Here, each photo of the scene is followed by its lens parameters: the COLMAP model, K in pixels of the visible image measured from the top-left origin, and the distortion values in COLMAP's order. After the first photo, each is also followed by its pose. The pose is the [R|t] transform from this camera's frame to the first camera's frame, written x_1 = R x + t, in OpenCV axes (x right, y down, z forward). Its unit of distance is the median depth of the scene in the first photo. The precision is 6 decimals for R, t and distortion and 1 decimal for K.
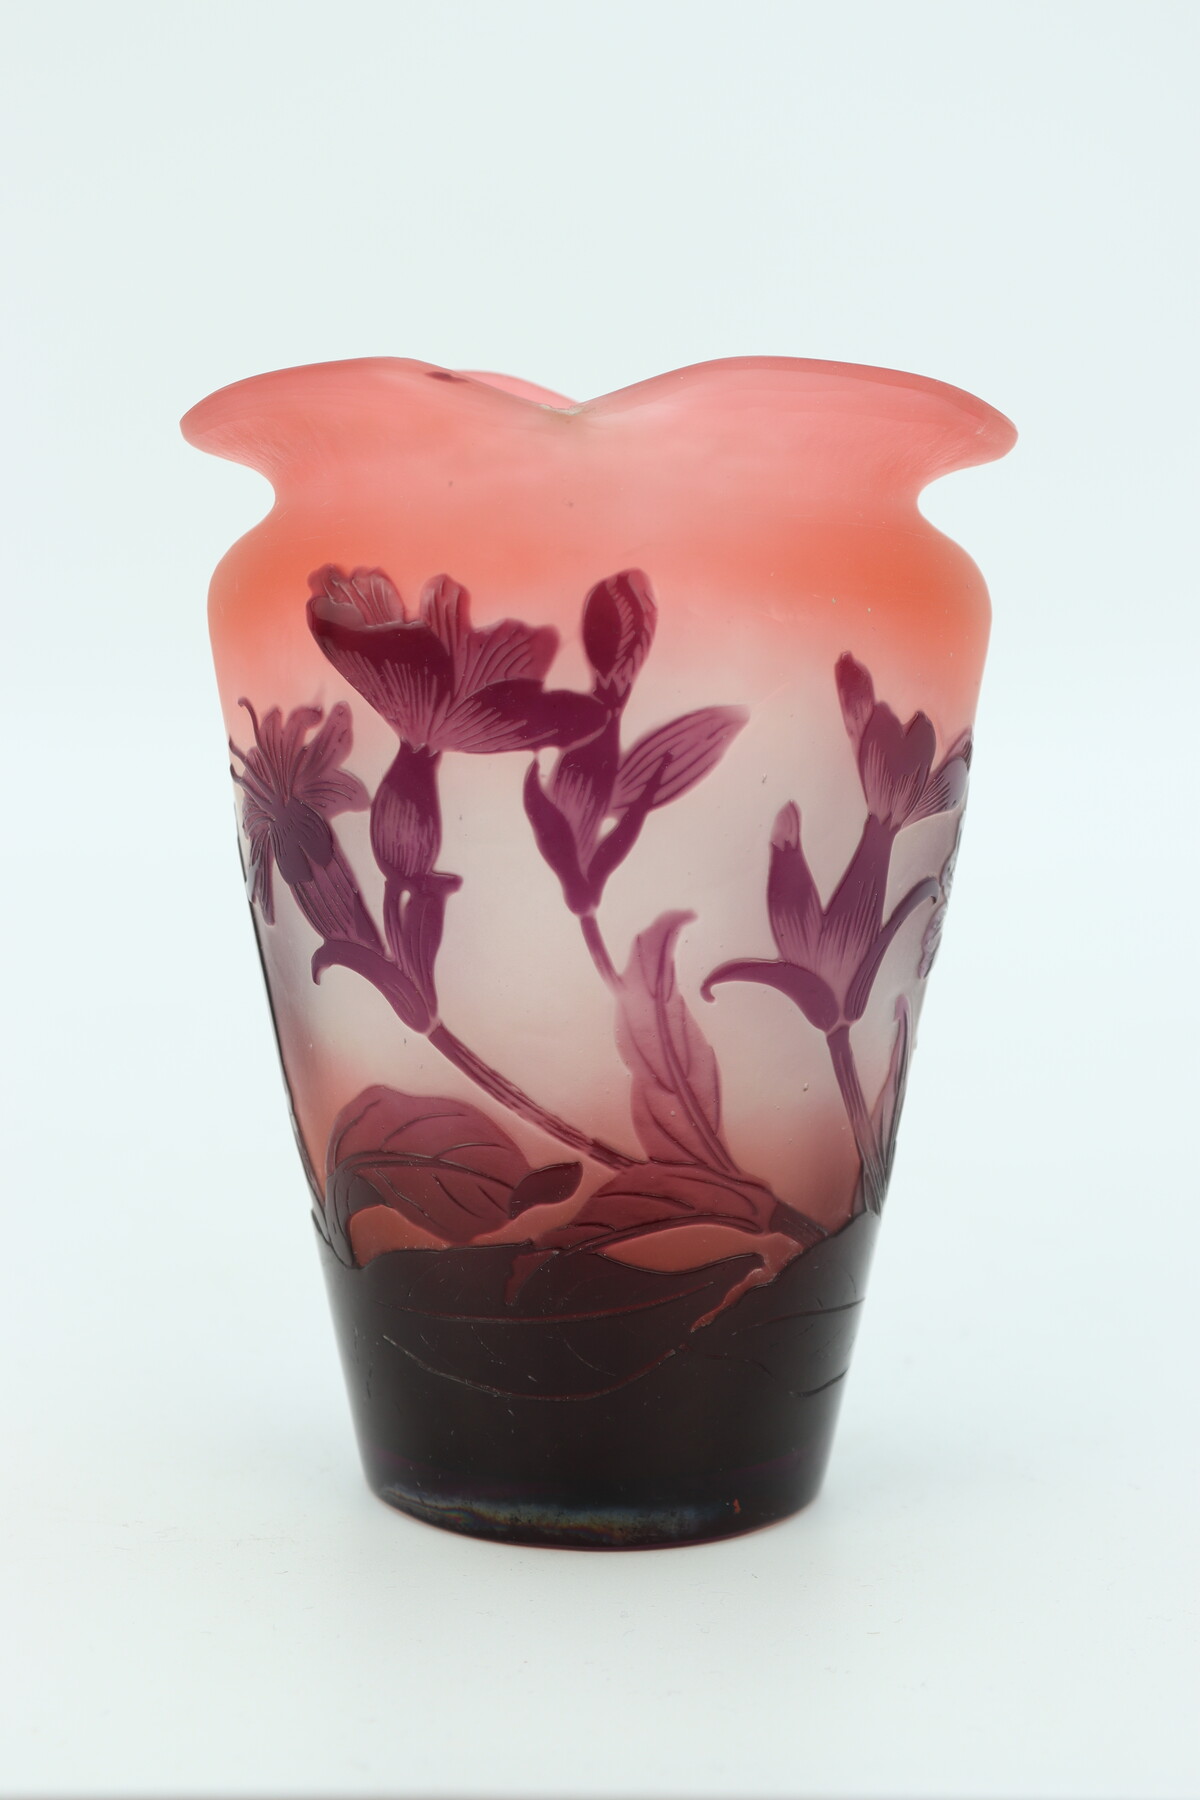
lens RADIAL K [[3231.5, 0, 600.0], [0, 3231.5, 900.0], [0, 0, 1]] dist [0.276211, 0.058227]
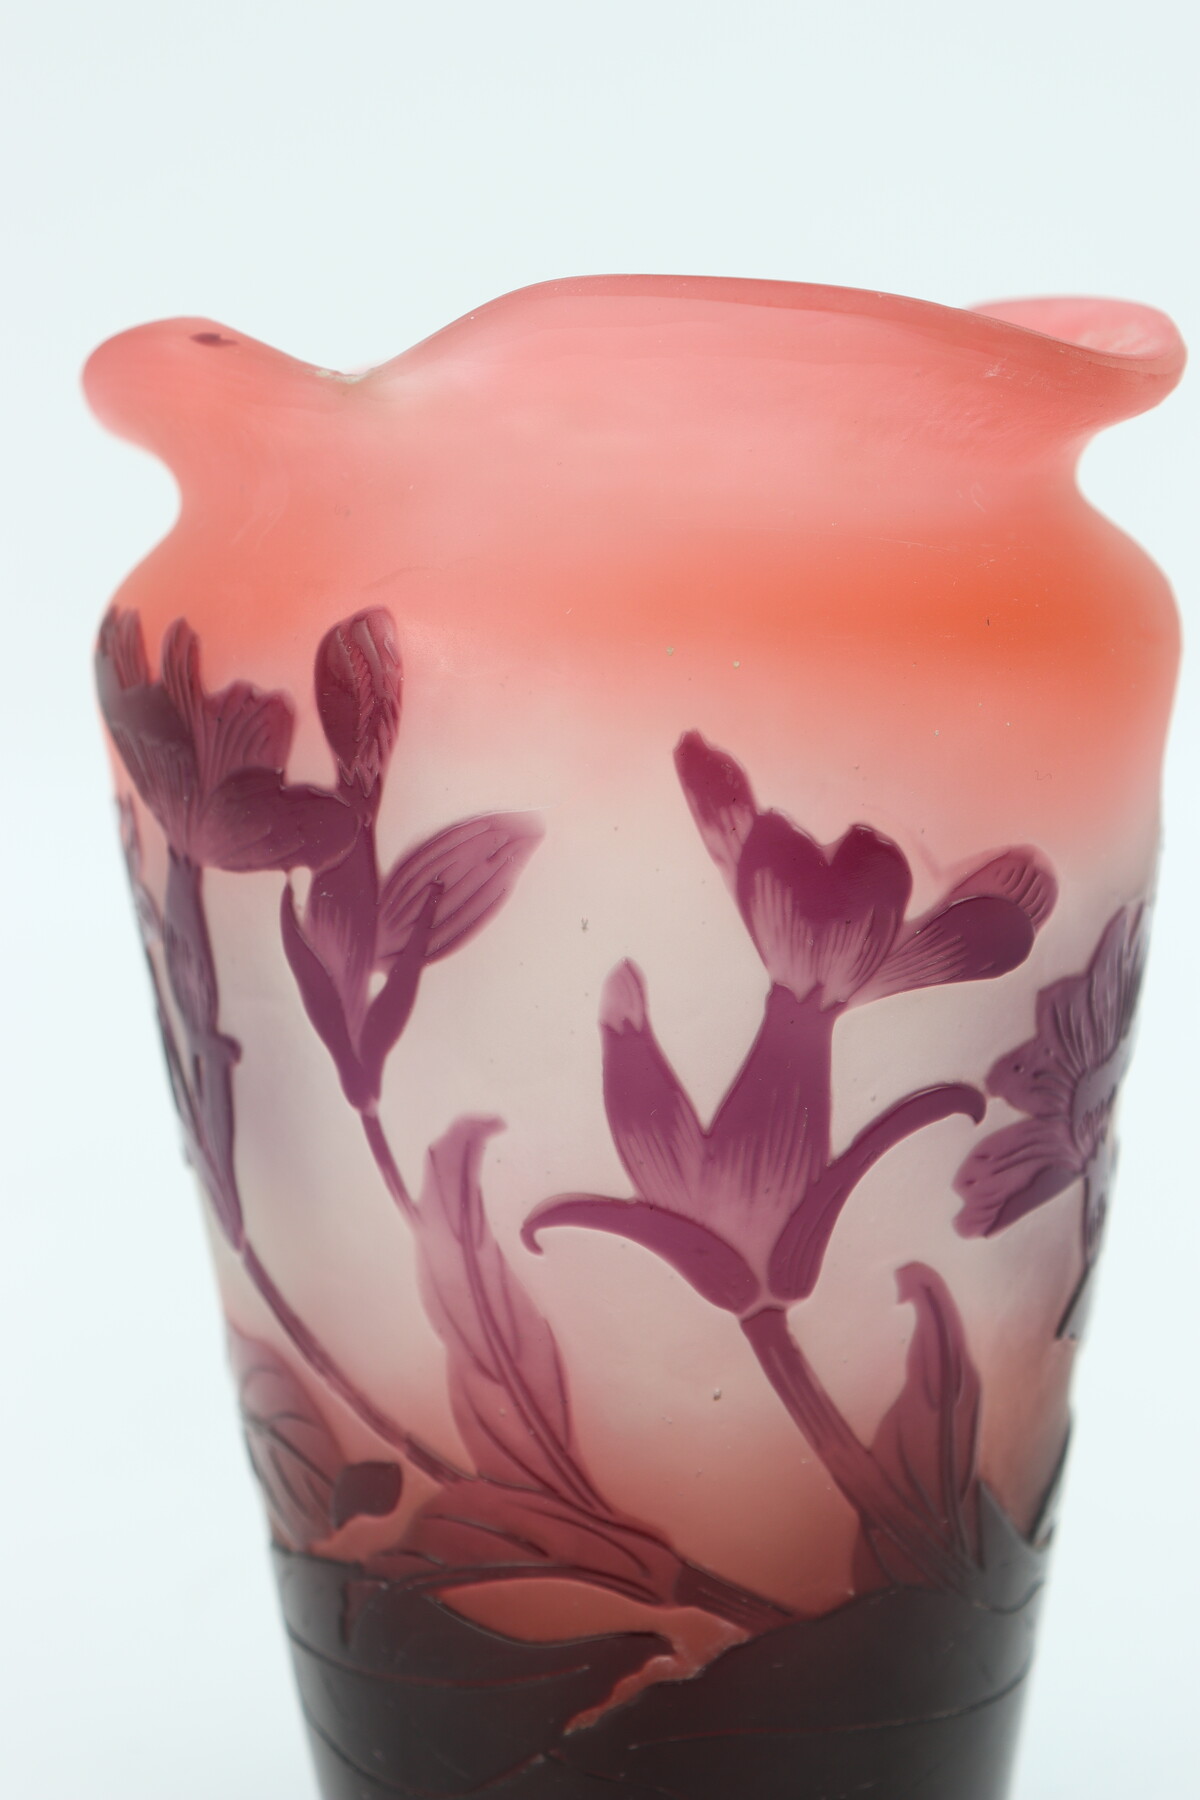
lens RADIAL K [[3105.7, 0, 600.0], [0, 3105.7, 900.0], [0, 0, 1]] dist [0.001227, 0.692865]
pose [[0.823749, 0.040968, -0.565472, 0.400763], [-0.037452, 0.999139, 0.017830, -0.052797], [0.565716, 0.006491, 0.824575, 0.479357]]
